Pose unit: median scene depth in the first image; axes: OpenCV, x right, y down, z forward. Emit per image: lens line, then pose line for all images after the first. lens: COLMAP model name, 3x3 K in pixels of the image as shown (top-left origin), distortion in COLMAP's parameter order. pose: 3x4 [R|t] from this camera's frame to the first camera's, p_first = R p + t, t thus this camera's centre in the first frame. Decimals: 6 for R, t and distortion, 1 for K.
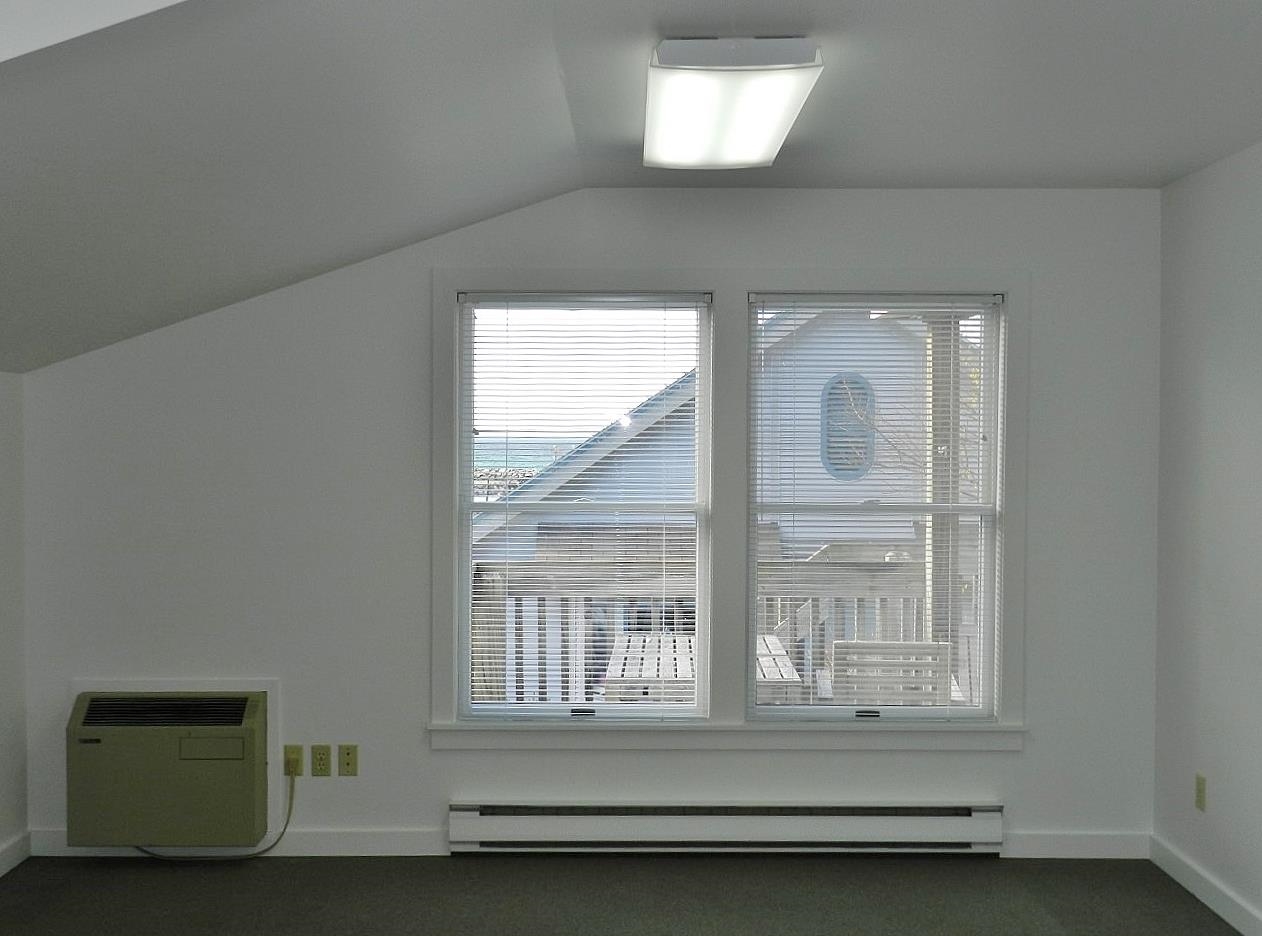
lens RADIAL K [[1530.0, 0, 630.8], [0, 1530.0, 483.0], [0, 0, 1]] dist [0.013231, -0.006786]
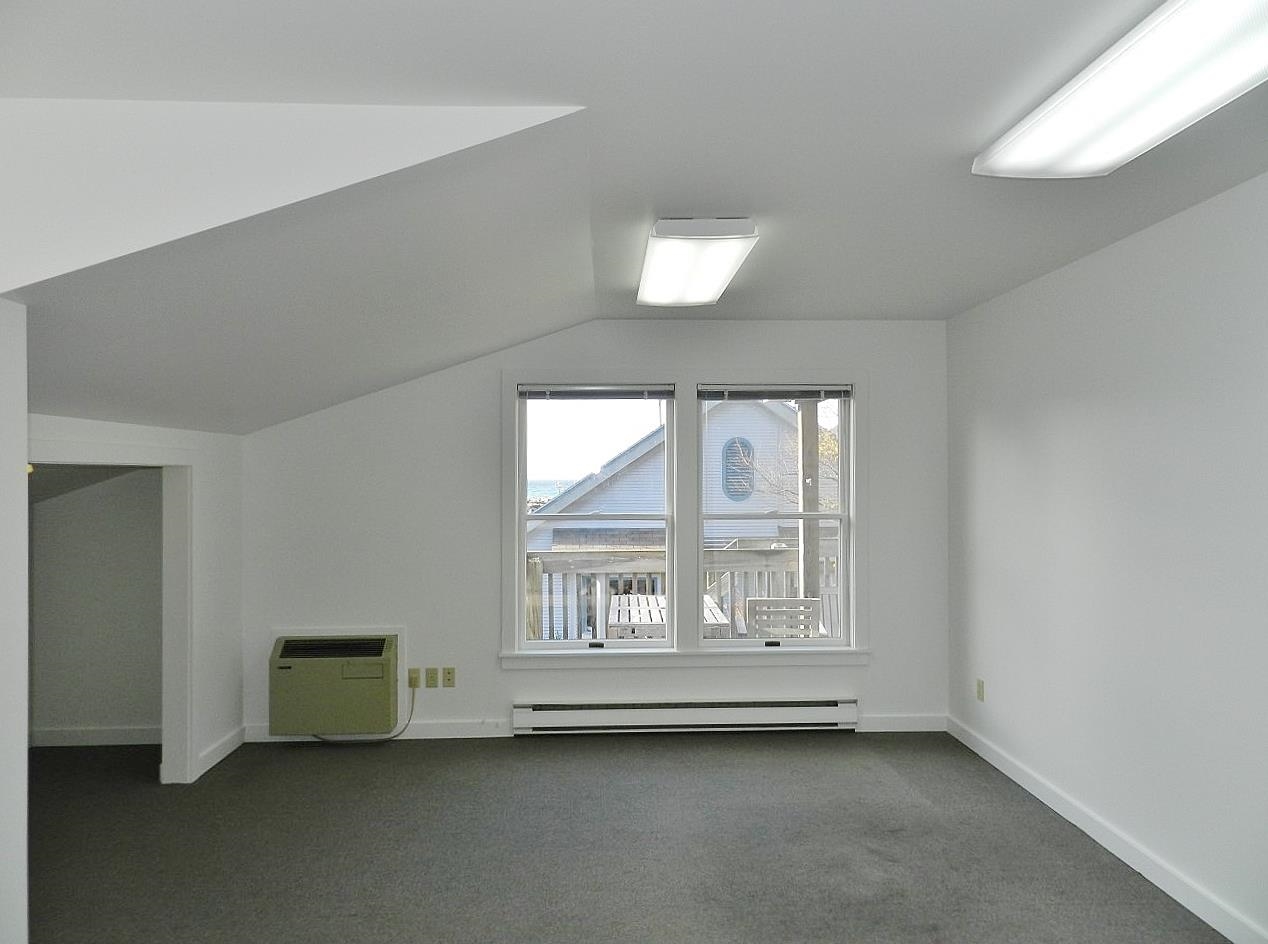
lens RADIAL K [[905.7, 0, 634.0], [0, 905.7, 472.0], [0, 0, 1]] dist [0.018134, -0.001989]
pose [[0.999266, -0.007000, 0.037650, -0.026161], [0.008400, 0.999274, -0.037159, 0.004497], [-0.037363, 0.037448, 0.998600, 0.043243]]
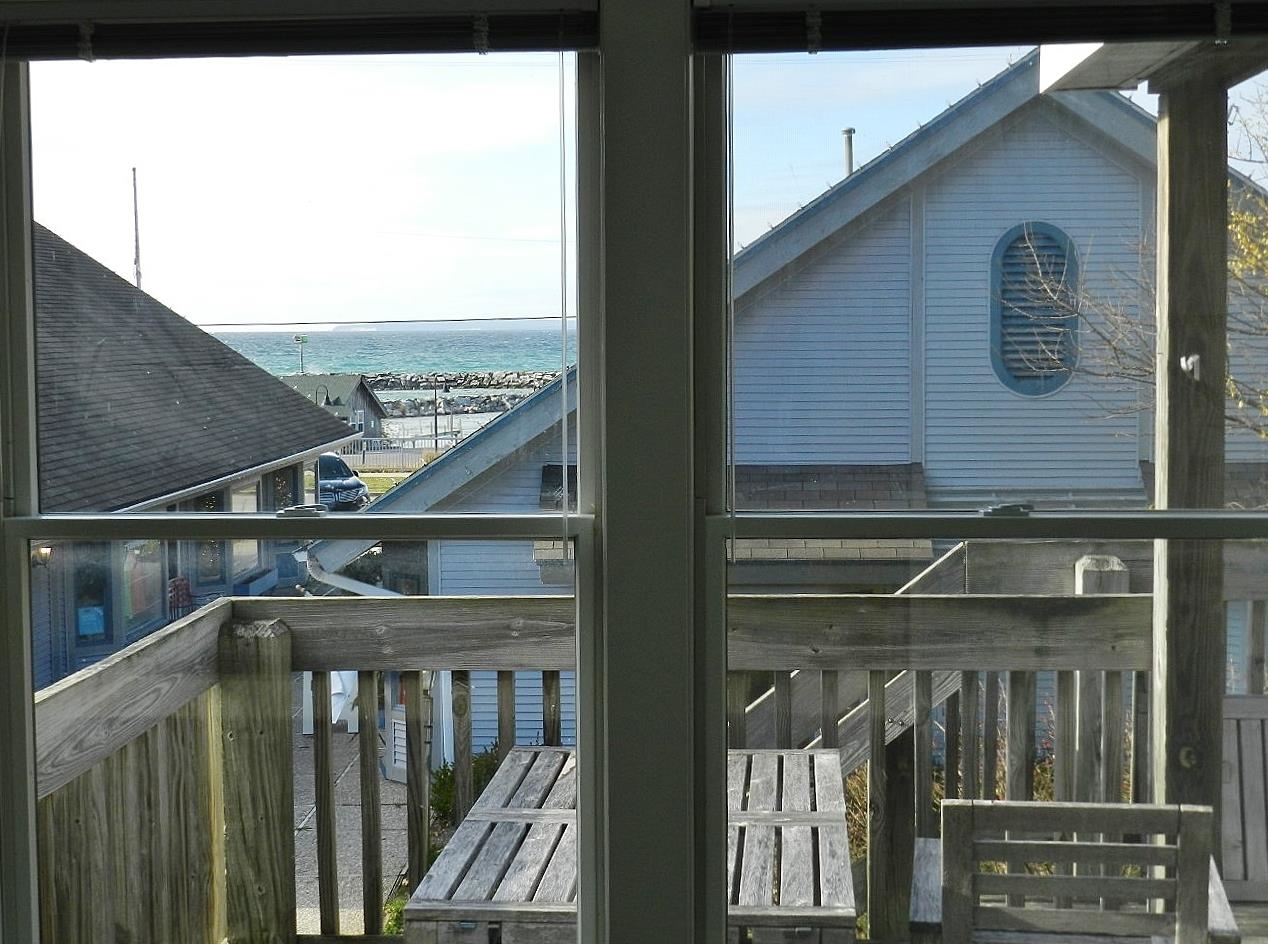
lens RADIAL K [[1967.1, 0, 634.0], [0, 1967.1, 472.0], [0, 0, 1]] dist [-0.133737, 0.002702]
pose [[0.997184, -0.010419, -0.074267, 0.097975], [0.013716, 0.998937, 0.044017, -0.020100], [0.073730, -0.044912, 0.996266, 0.495350]]
